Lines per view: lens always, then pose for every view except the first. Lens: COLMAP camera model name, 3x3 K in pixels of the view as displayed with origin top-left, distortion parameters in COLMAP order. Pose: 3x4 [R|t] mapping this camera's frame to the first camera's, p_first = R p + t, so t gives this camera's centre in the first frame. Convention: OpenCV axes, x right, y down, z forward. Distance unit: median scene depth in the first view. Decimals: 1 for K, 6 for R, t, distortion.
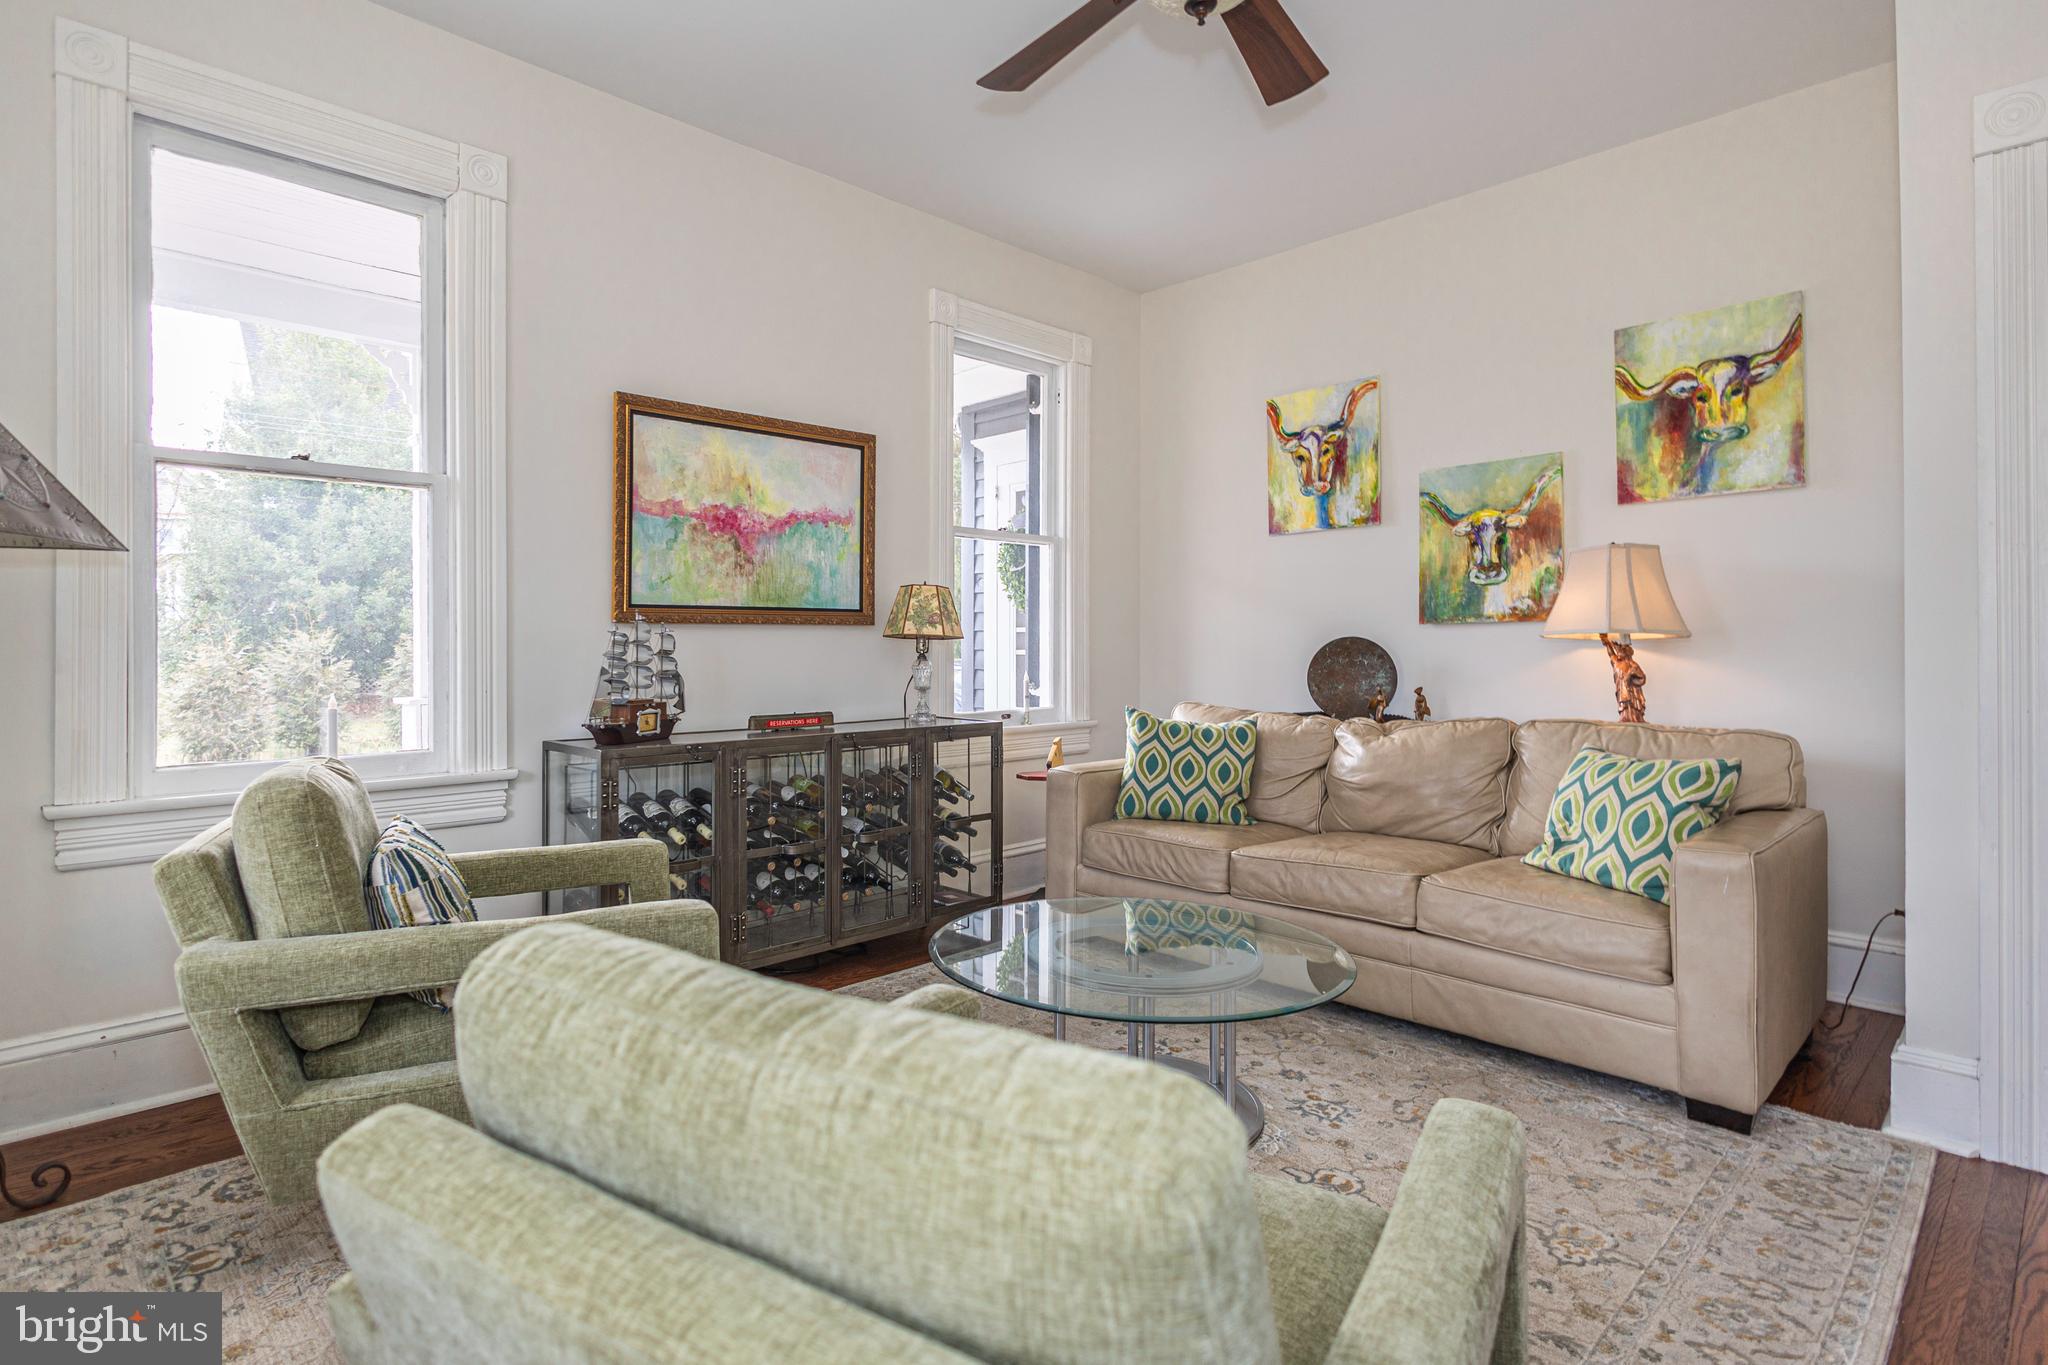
lens RADIAL K [[958.0, 0, 992.1], [0, 958.0, 650.5], [0, 0, 1]] dist [0.006542, -0.000878]
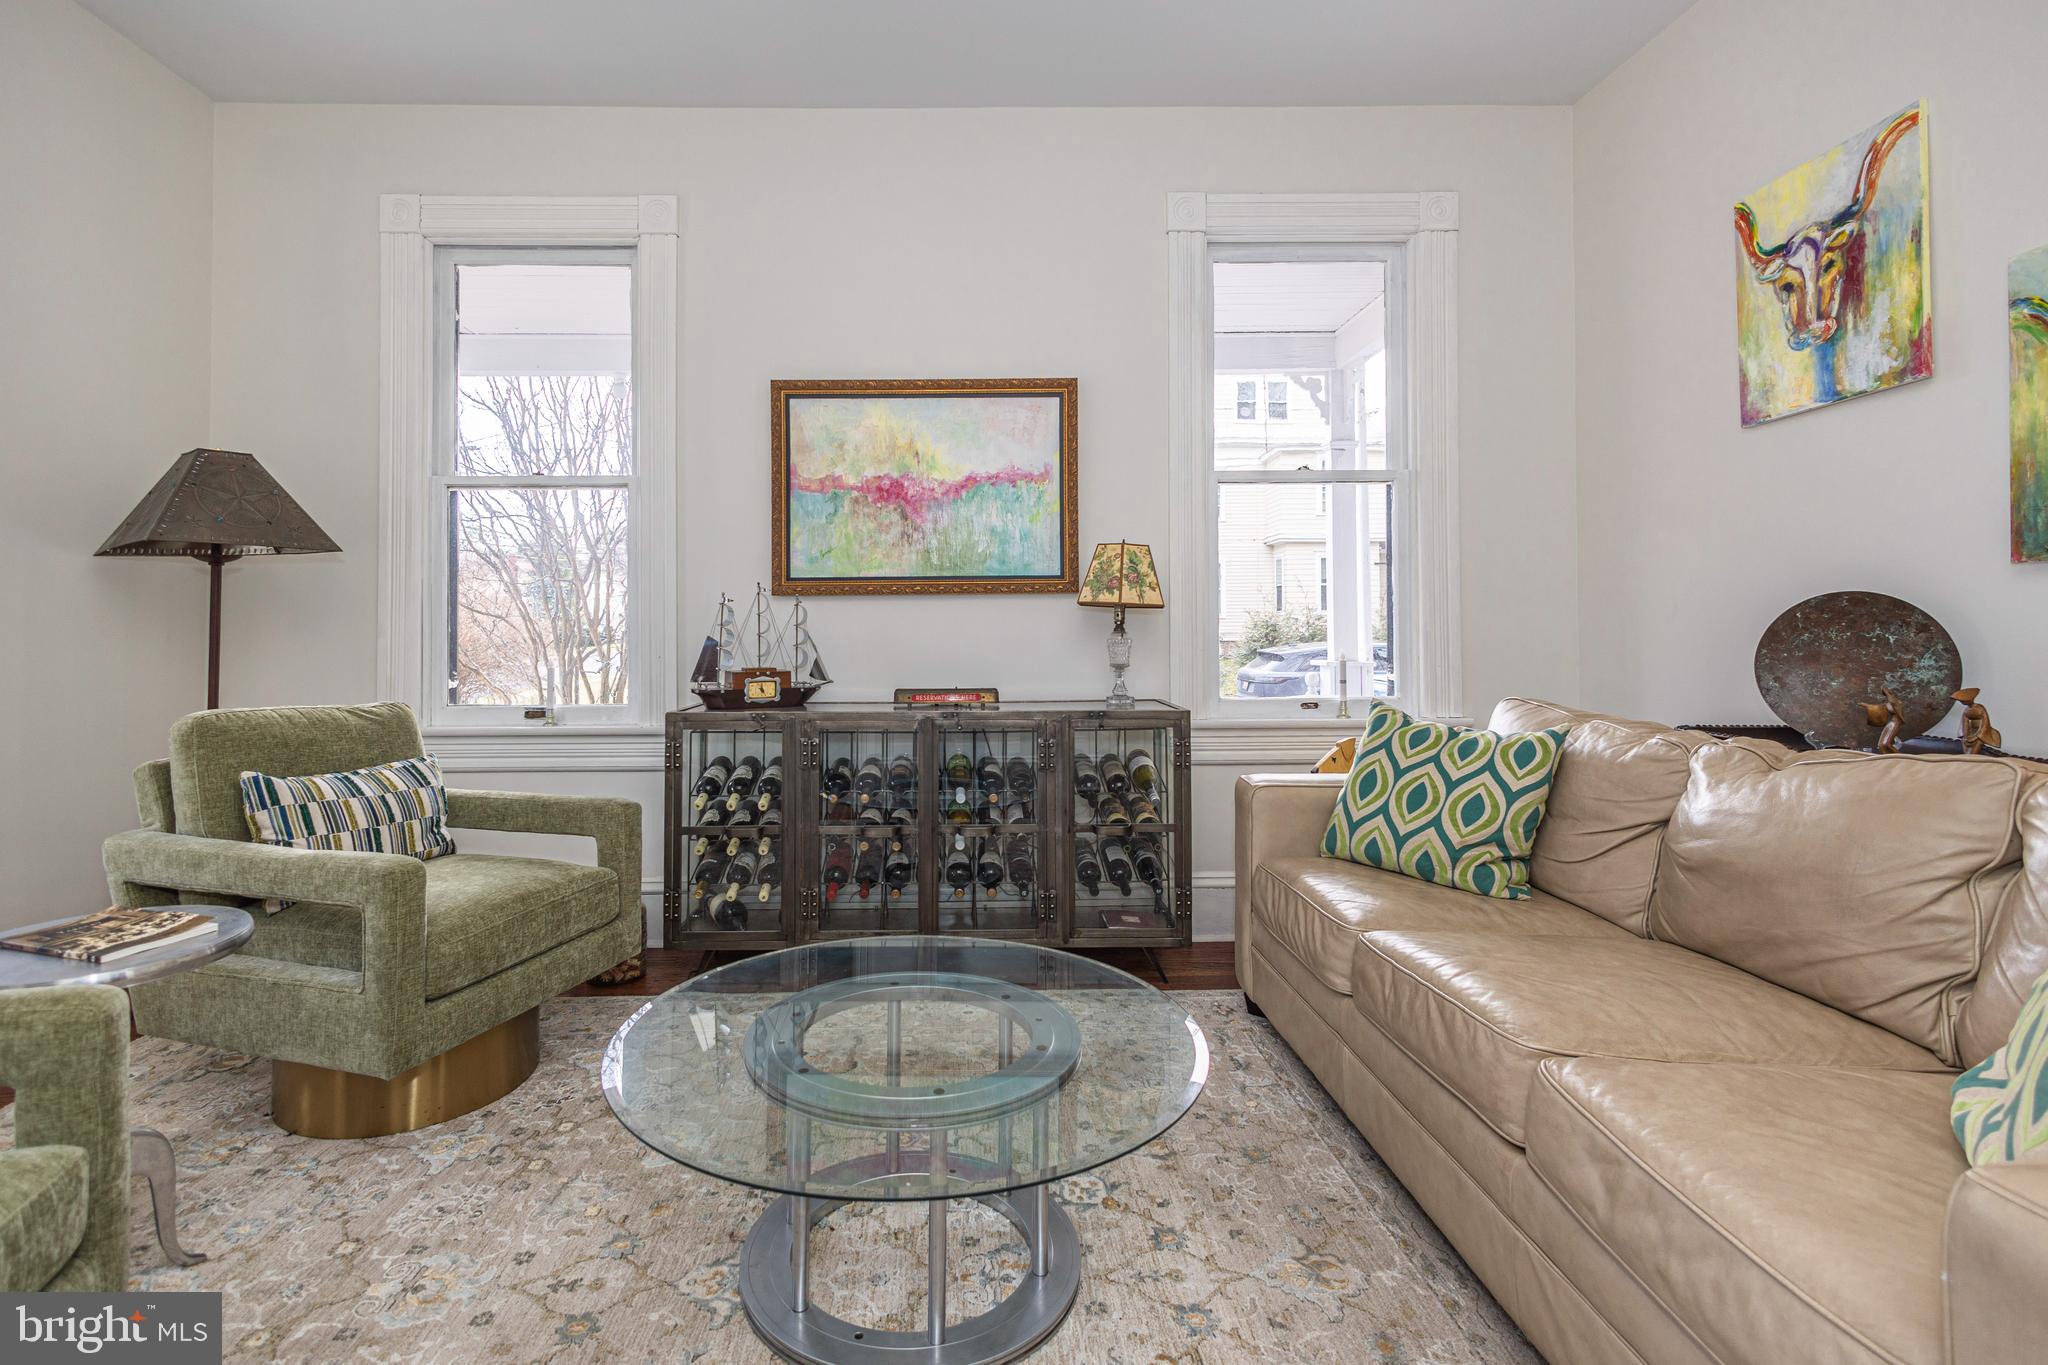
lens RADIAL K [[958.0, 0, 999.0], [0, 958.0, 603.1], [0, 0, 1]] dist [0.006542, -0.000878]
pose [[0.753692, -0.019131, -0.656949, 0.428485], [0.001926, 0.999636, -0.026901, 0.007011], [0.657225, 0.019009, 0.753455, 0.312921]]
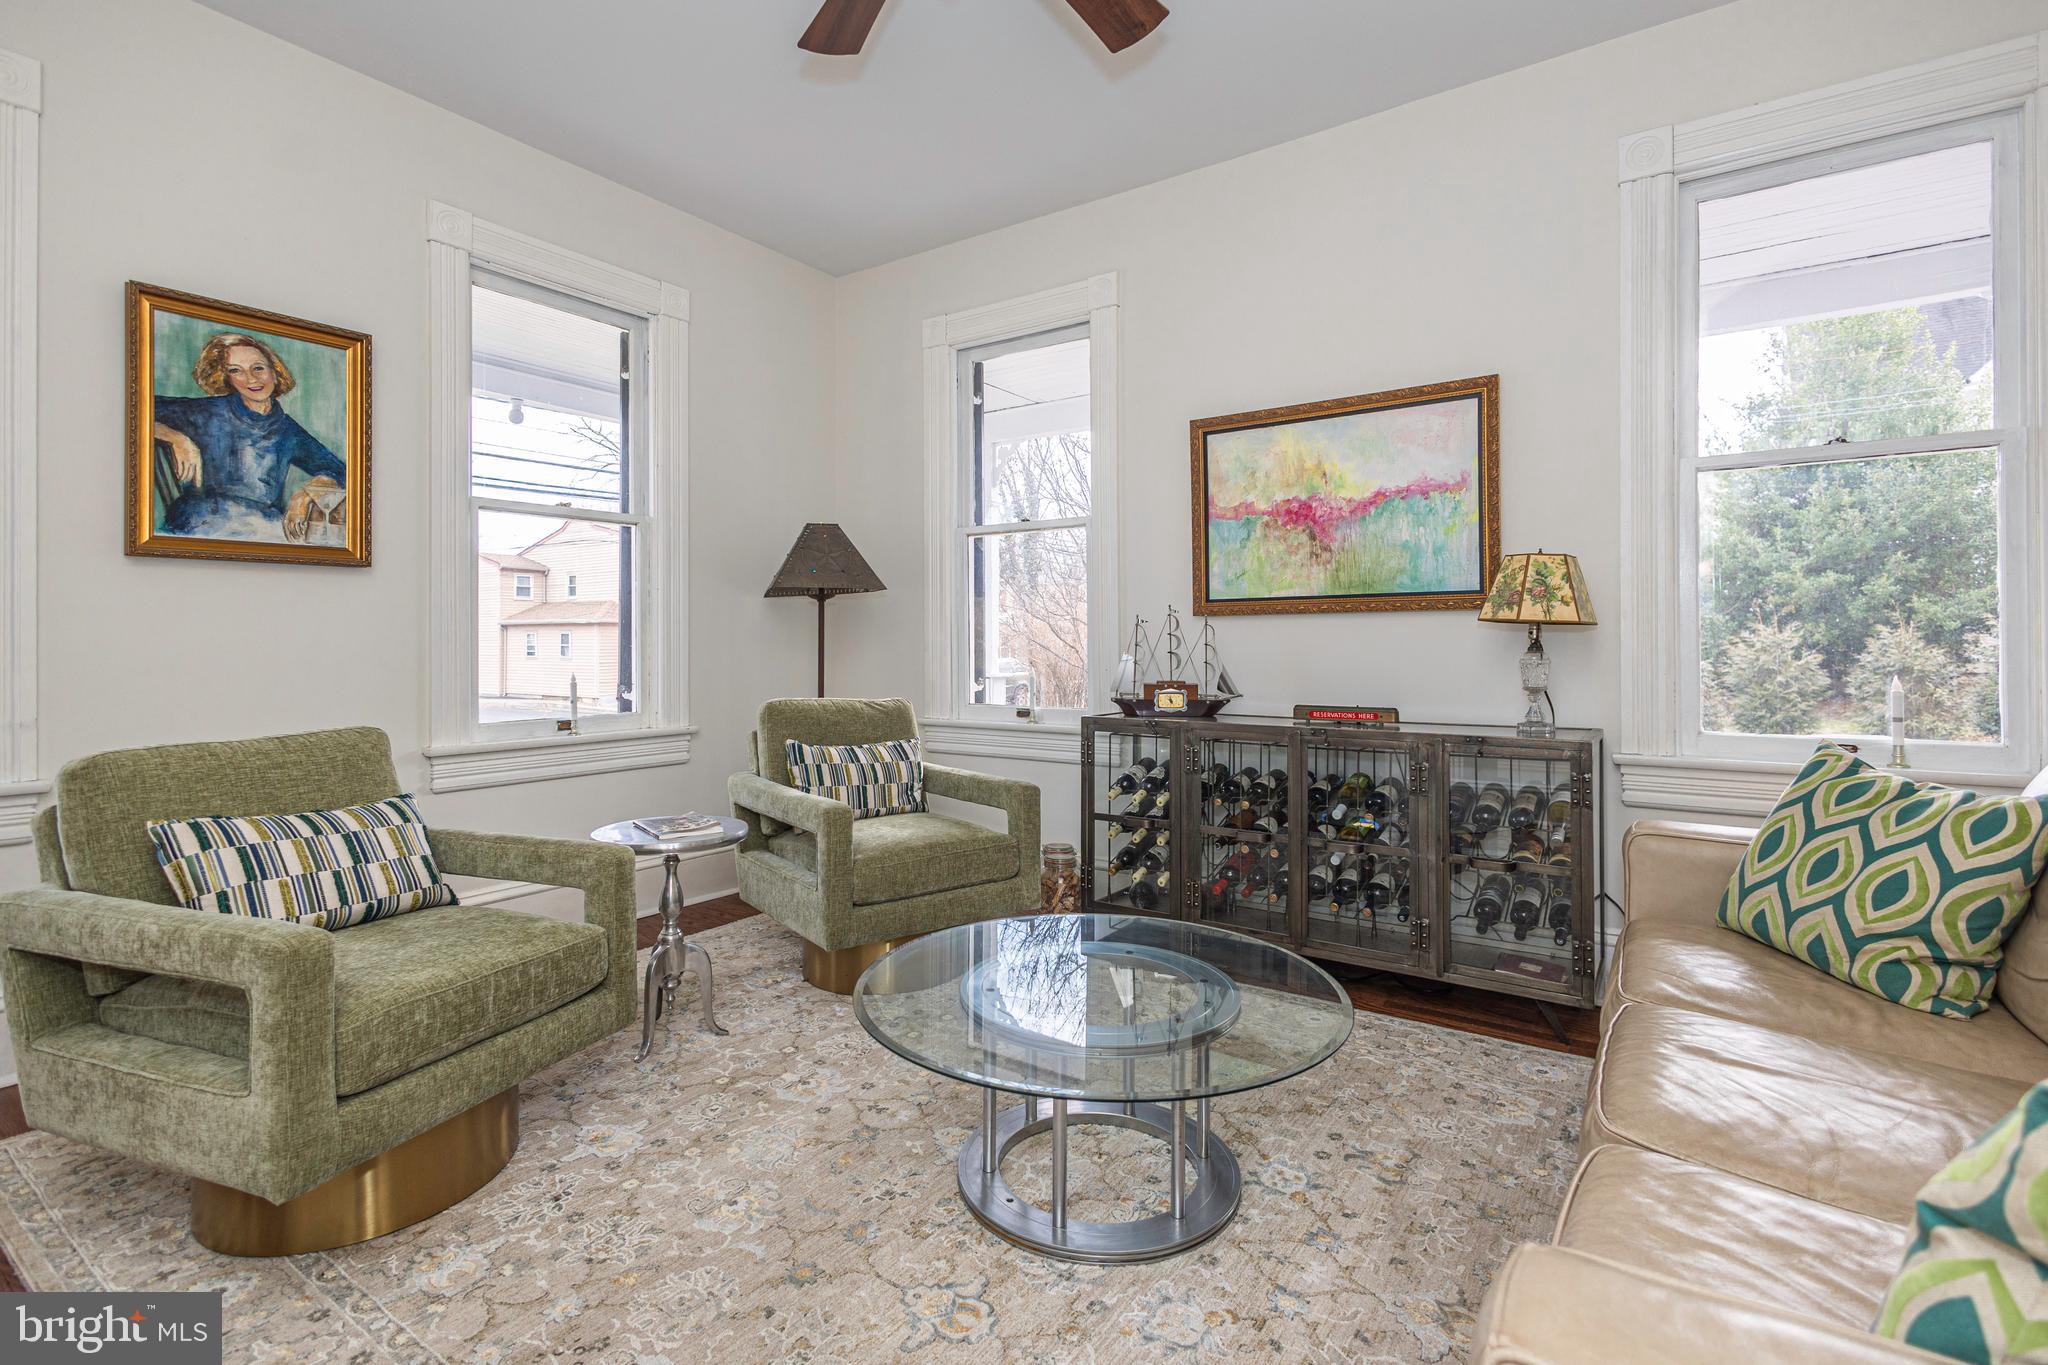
lens RADIAL K [[958.0, 0, 1054.2], [0, 958.0, 638.6], [0, 0, 1]] dist [0.006542, -0.000878]
pose [[0.244182, -0.004807, -0.969718, 0.610642], [-0.001934, 0.999983, -0.005444, 0.004234], [0.969728, 0.003205, 0.244169, 0.471462]]
